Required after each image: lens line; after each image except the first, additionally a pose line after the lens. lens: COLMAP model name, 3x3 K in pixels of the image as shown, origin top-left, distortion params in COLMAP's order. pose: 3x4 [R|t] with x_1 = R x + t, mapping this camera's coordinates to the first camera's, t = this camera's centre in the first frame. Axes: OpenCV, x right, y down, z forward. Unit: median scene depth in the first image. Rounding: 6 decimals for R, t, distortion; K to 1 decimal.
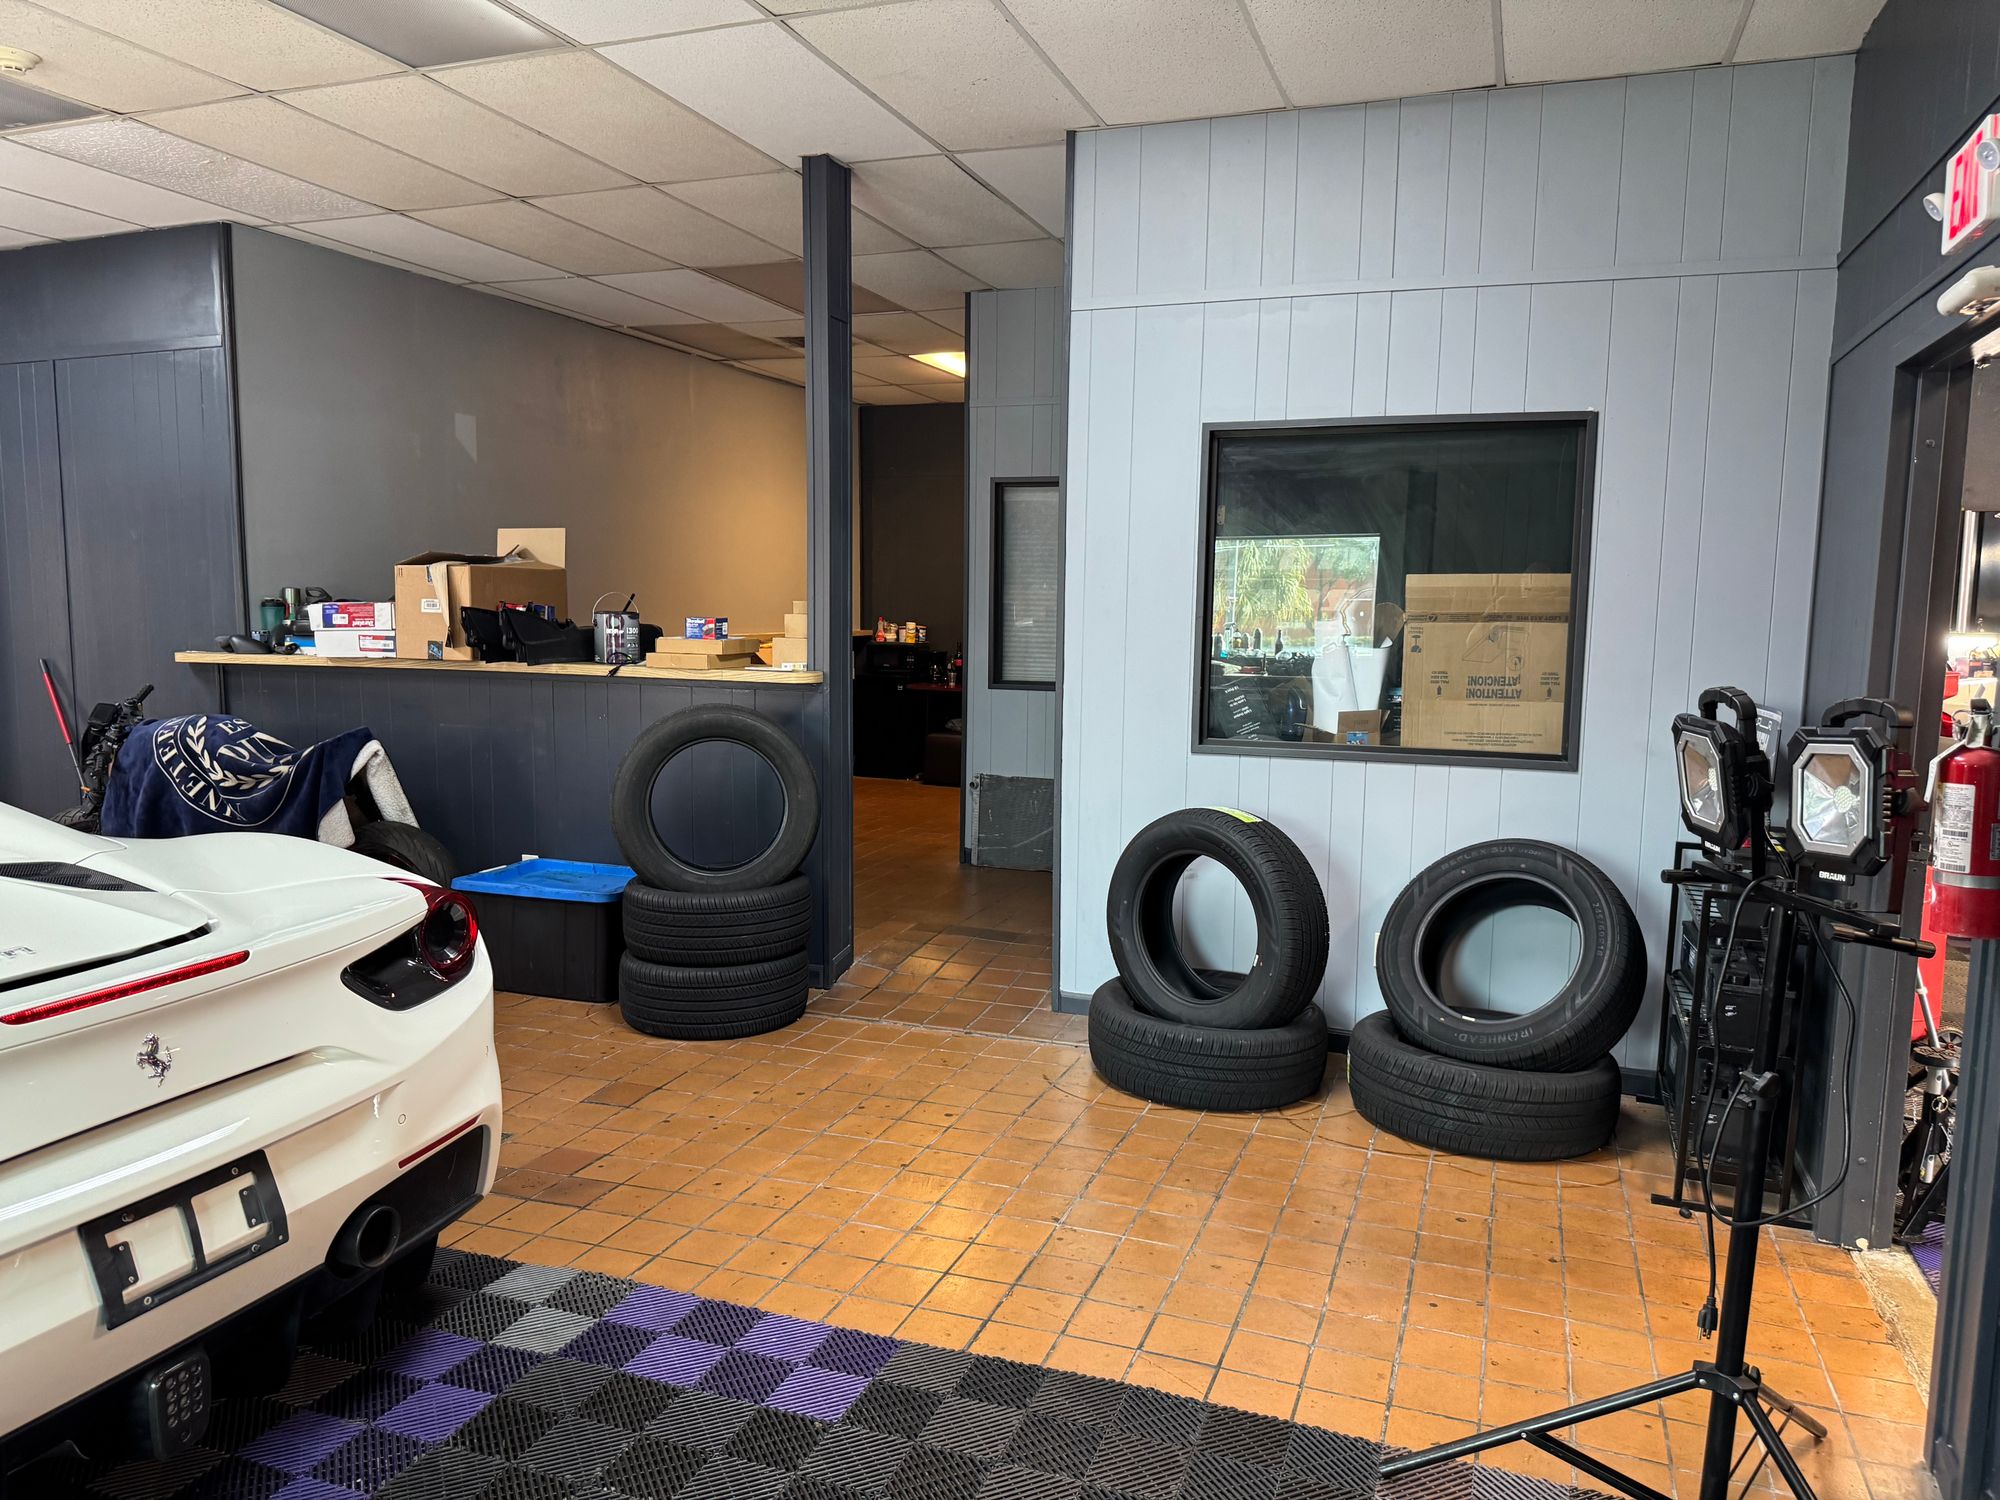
lens RADIAL K [[1419.2, 0, 1001.1], [0, 1419.2, 754.3], [0, 0, 1]] dist [0.003832, -0.009259]
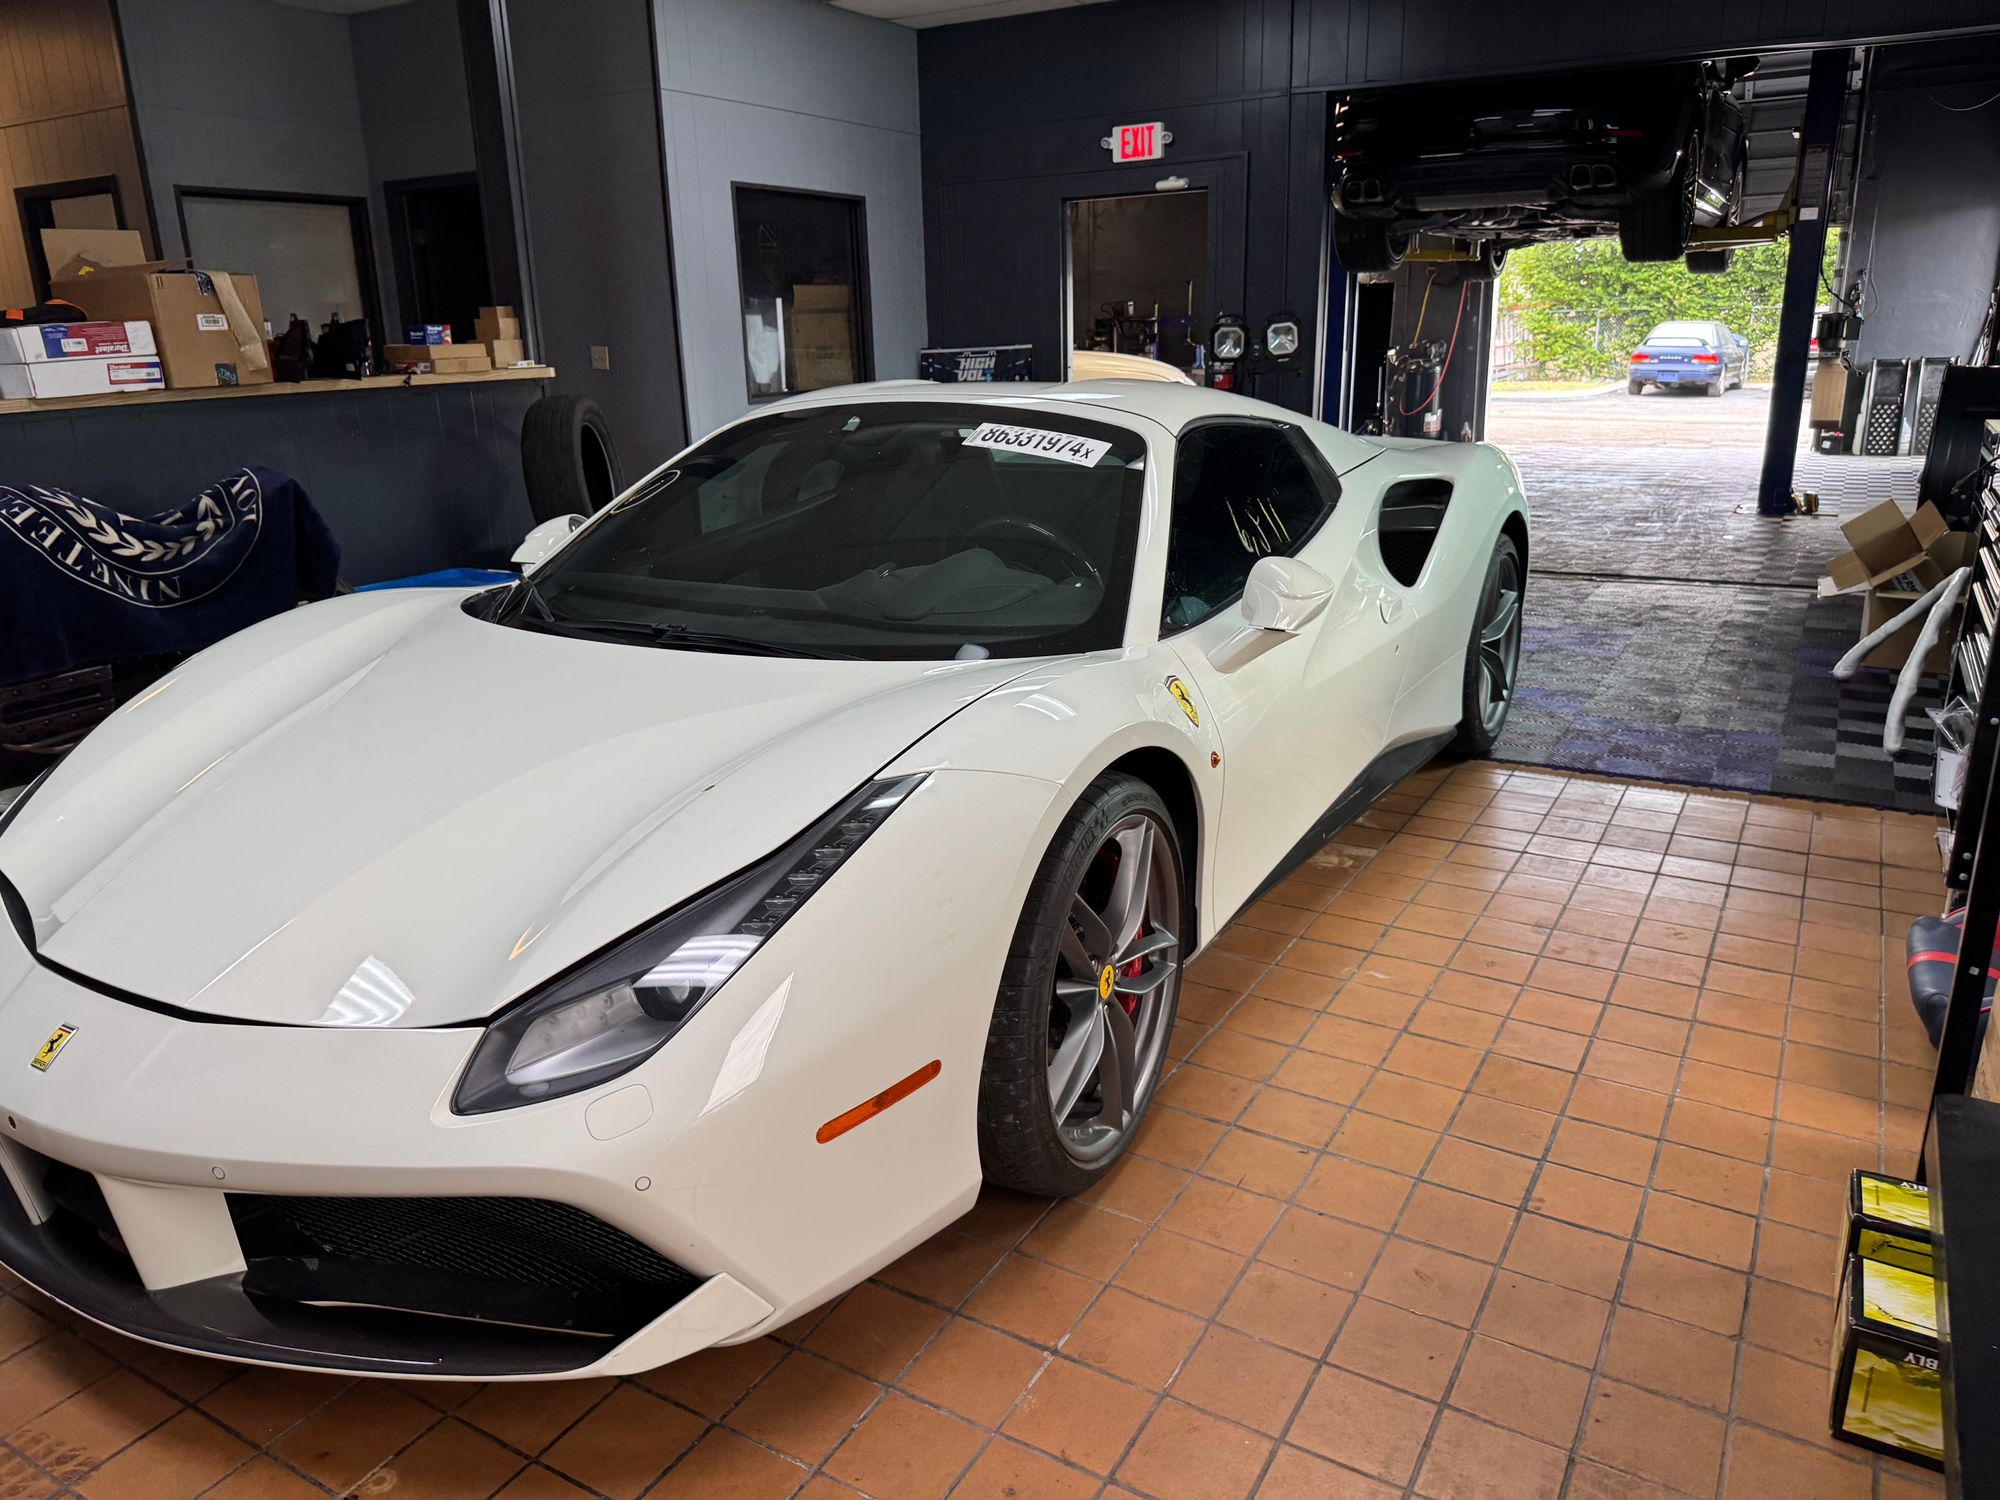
lens RADIAL K [[1419.2, 0, 1000.7], [0, 1419.2, 748.7], [0, 0, 1]] dist [0.003832, -0.009259]
pose [[0.186048, -0.301519, 0.935132, -1.222190], [0.135600, 0.950521, 0.279503, -0.034580], [-0.973139, 0.074803, 0.217728, 0.366765]]
